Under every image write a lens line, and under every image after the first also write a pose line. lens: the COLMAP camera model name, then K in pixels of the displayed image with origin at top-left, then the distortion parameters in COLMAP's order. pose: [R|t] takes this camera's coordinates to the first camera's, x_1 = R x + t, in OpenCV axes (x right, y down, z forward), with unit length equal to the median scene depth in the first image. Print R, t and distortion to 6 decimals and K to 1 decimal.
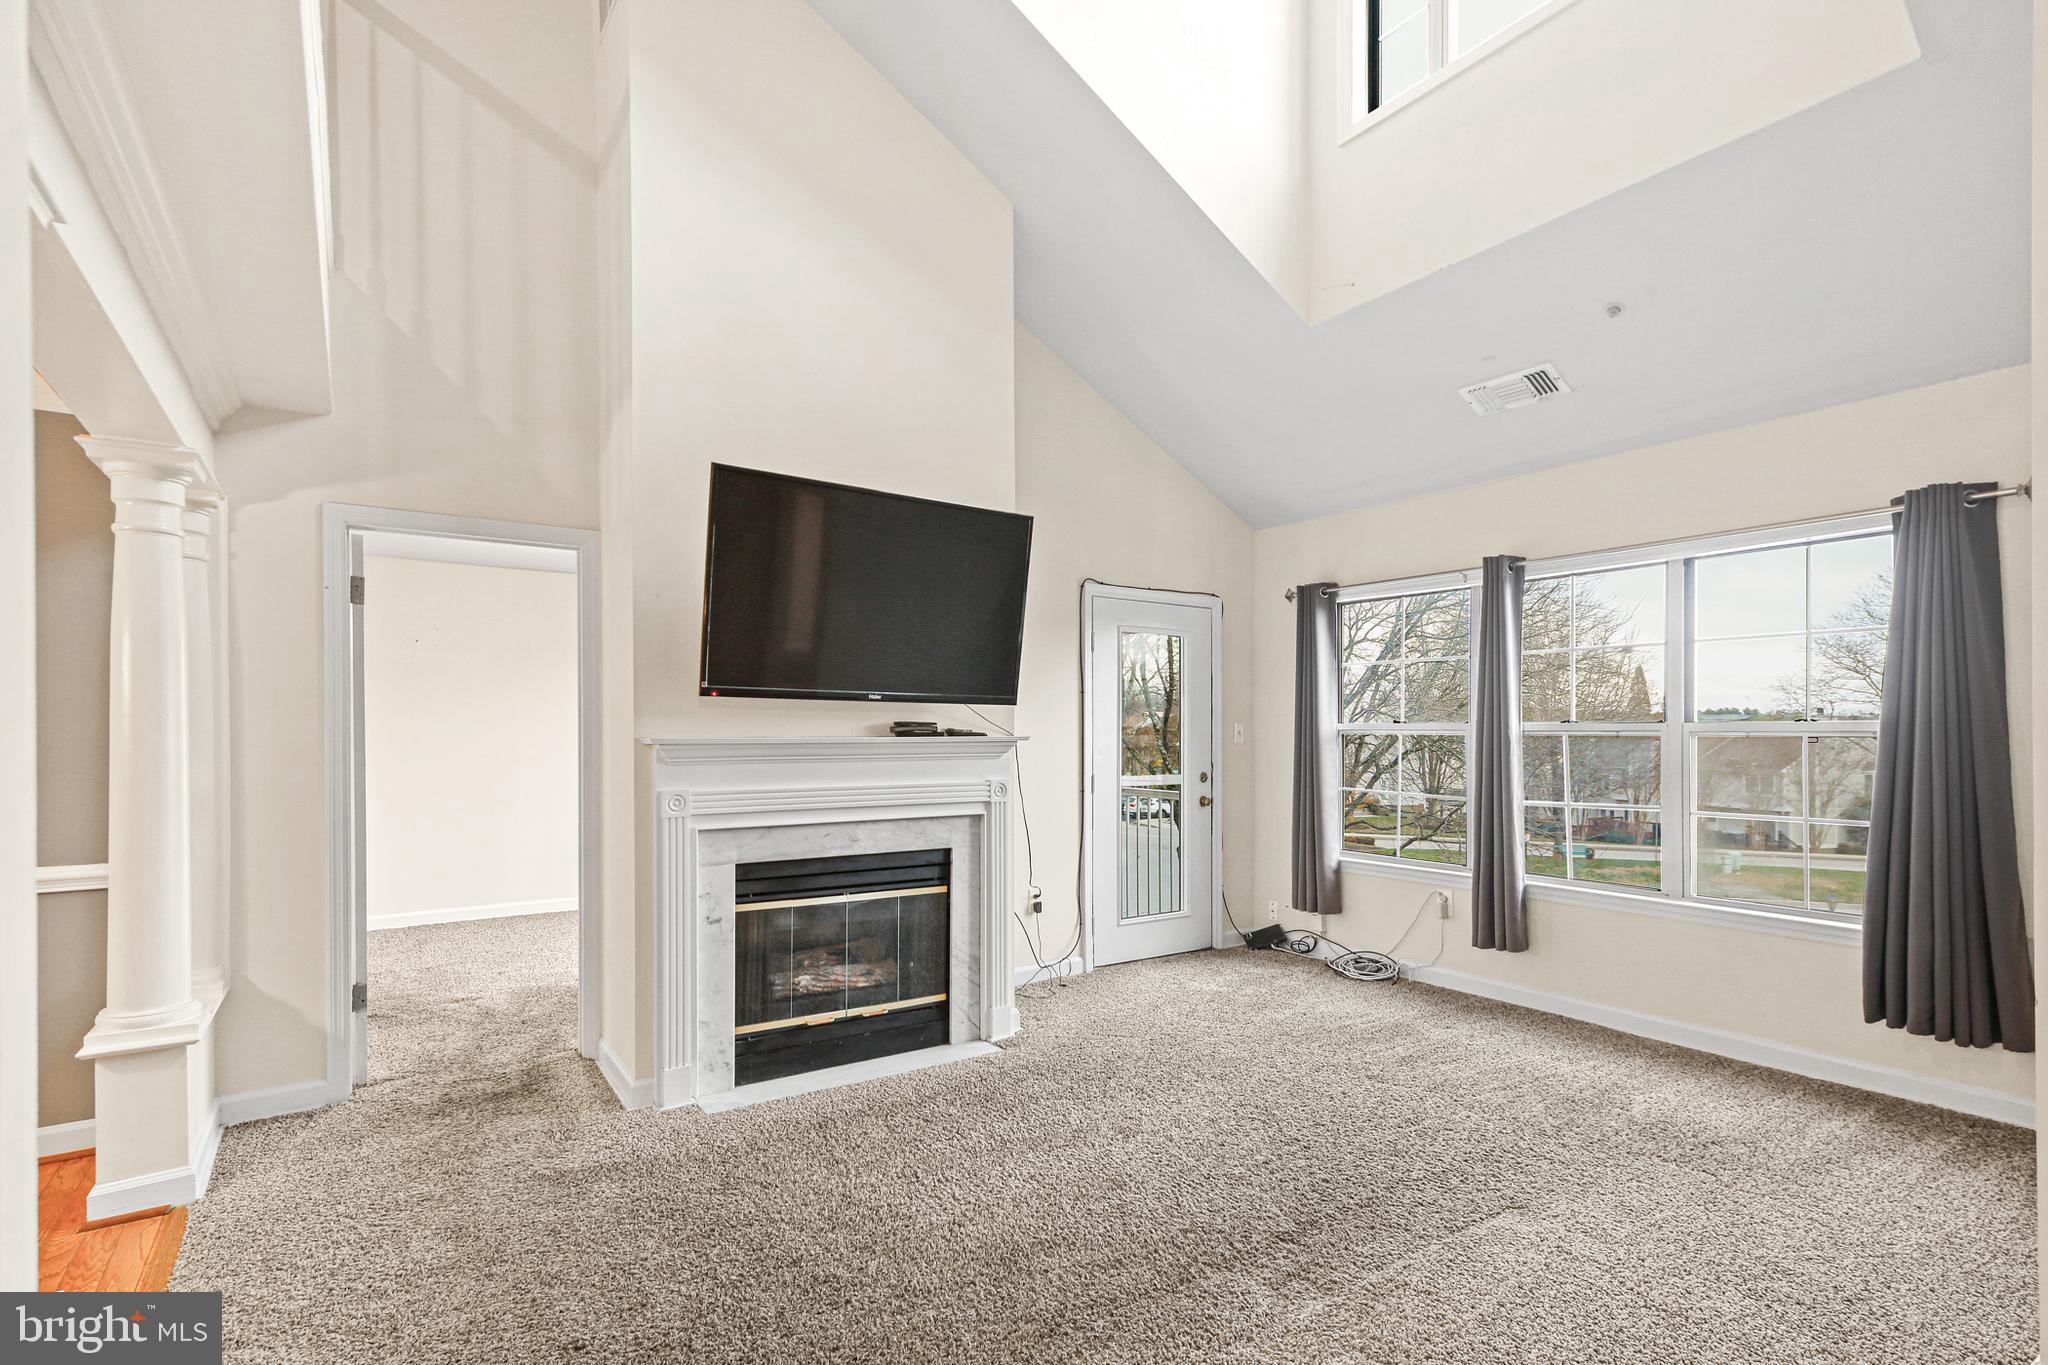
lens RADIAL K [[989.3, 0, 1026.7], [0, 989.3, 738.4], [0, 0, 1]] dist [0.016651, -0.000847]
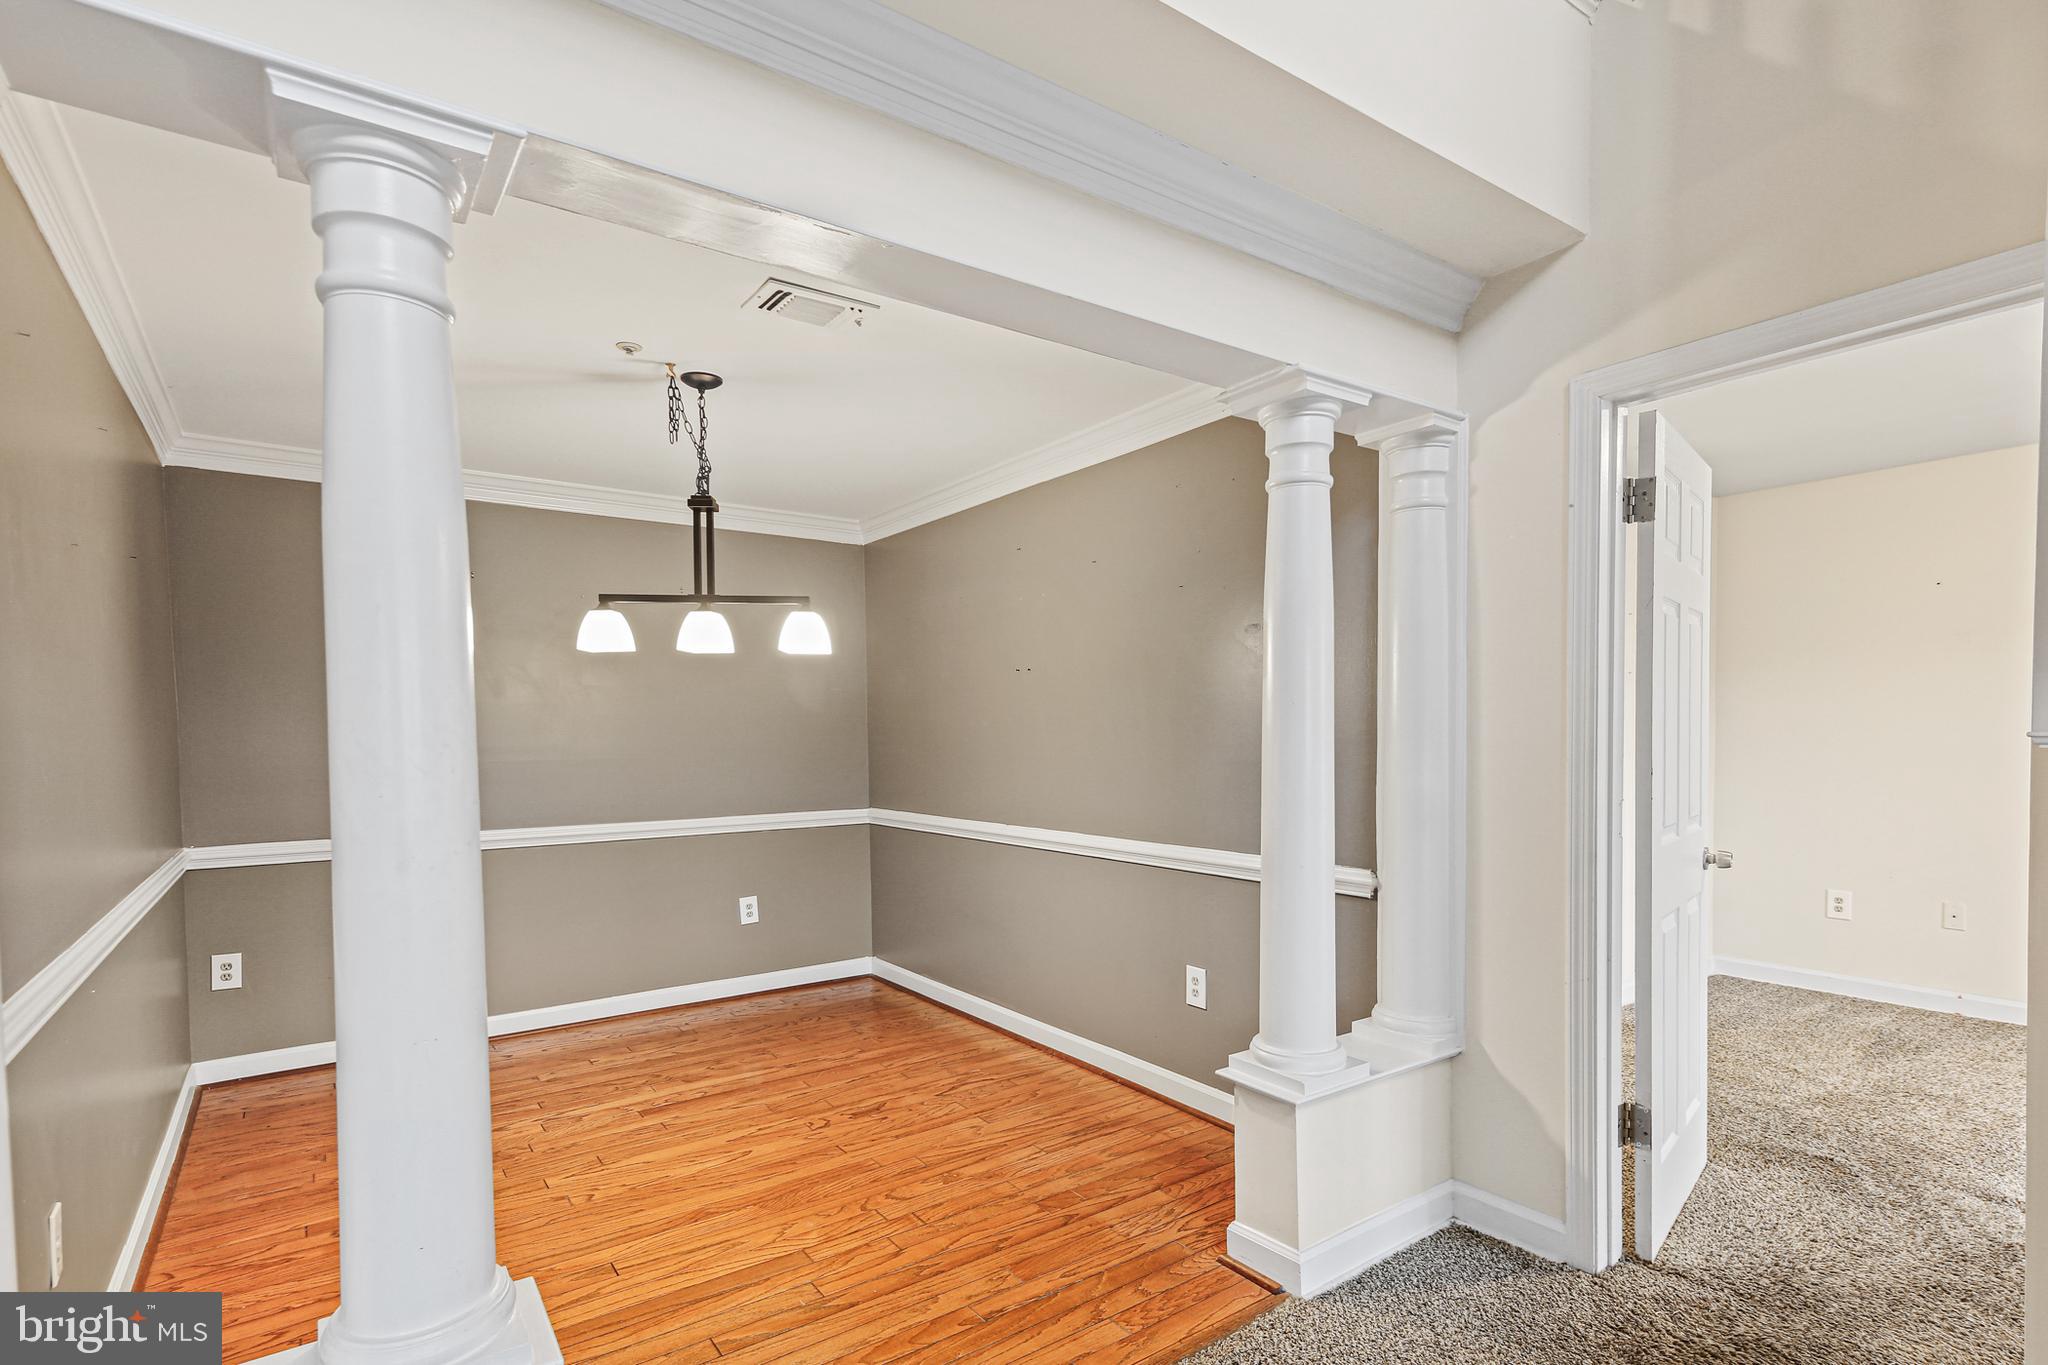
lens RADIAL K [[1010.7, 0, 1001.6], [0, 1010.7, 756.7], [0, 0, 1]] dist [0.003104, 0.001143]
pose [[0.010594, 0.028672, -0.999533, -0.014855], [0.001356, 0.999587, 0.028688, -0.001580], [0.999943, -0.001660, 0.010550, 0.506572]]
